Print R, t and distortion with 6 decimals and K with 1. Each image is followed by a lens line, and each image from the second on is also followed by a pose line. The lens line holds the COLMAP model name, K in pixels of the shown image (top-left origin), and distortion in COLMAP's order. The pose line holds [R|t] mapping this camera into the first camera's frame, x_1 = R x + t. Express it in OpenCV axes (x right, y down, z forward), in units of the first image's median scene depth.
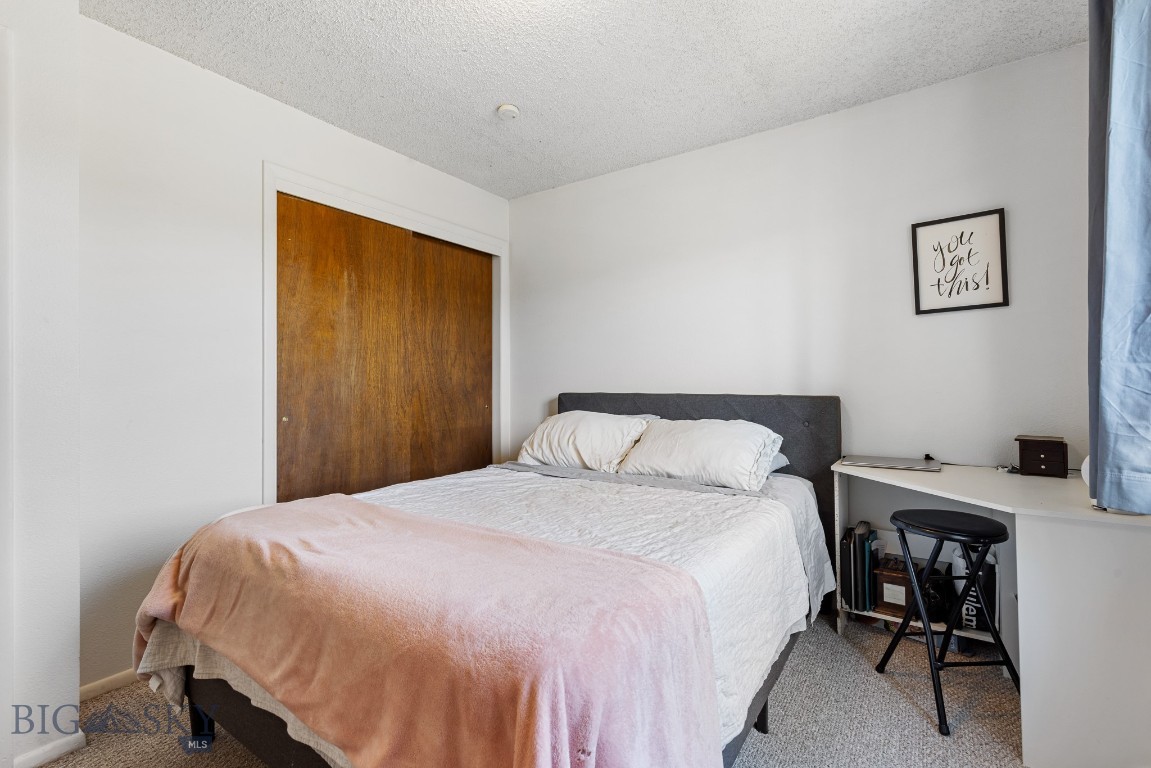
lens RADIAL K [[518.8, 0, 578.9], [0, 518.8, 383.9], [0, 0, 1]] dist [0.011148, -0.001673]
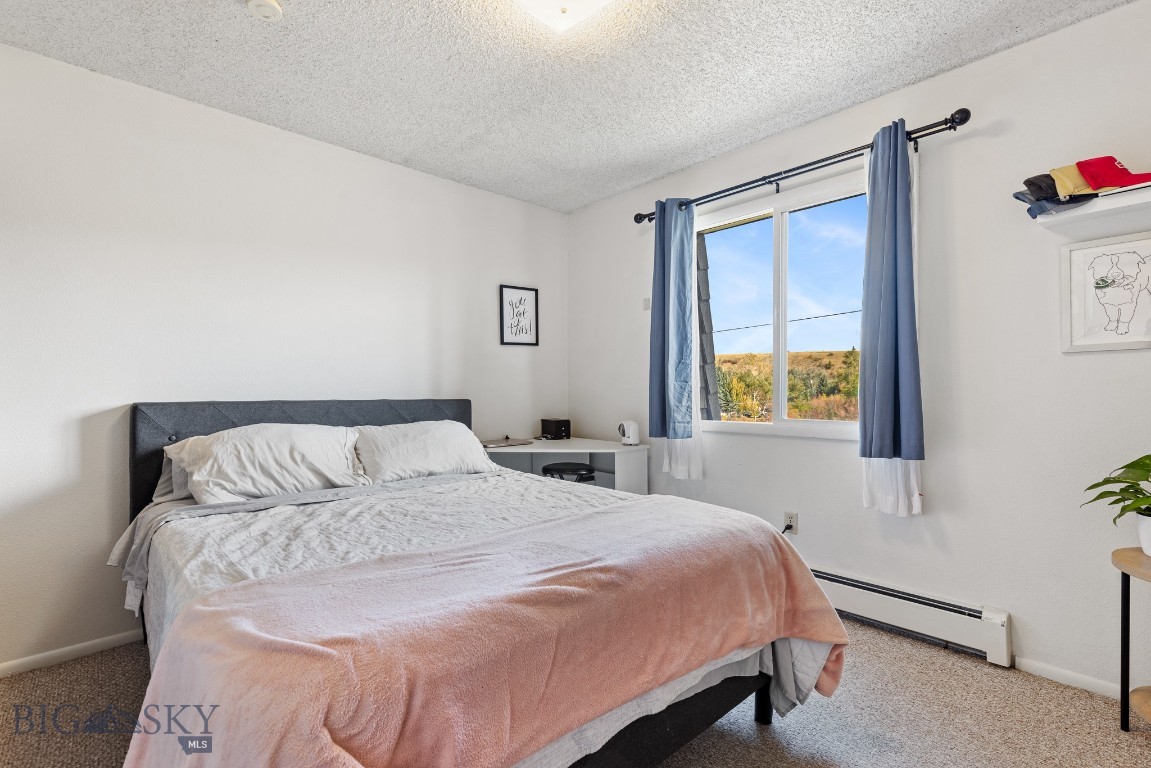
lens RADIAL K [[518.8, 0, 584.5], [0, 518.8, 400.7], [0, 0, 1]] dist [0.011148, -0.001673]
pose [[0.207570, -0.014623, 0.978111, -0.808641], [-0.002531, 0.999877, 0.015485, 0.006988], [-0.978217, -0.005690, 0.207507, 0.461351]]
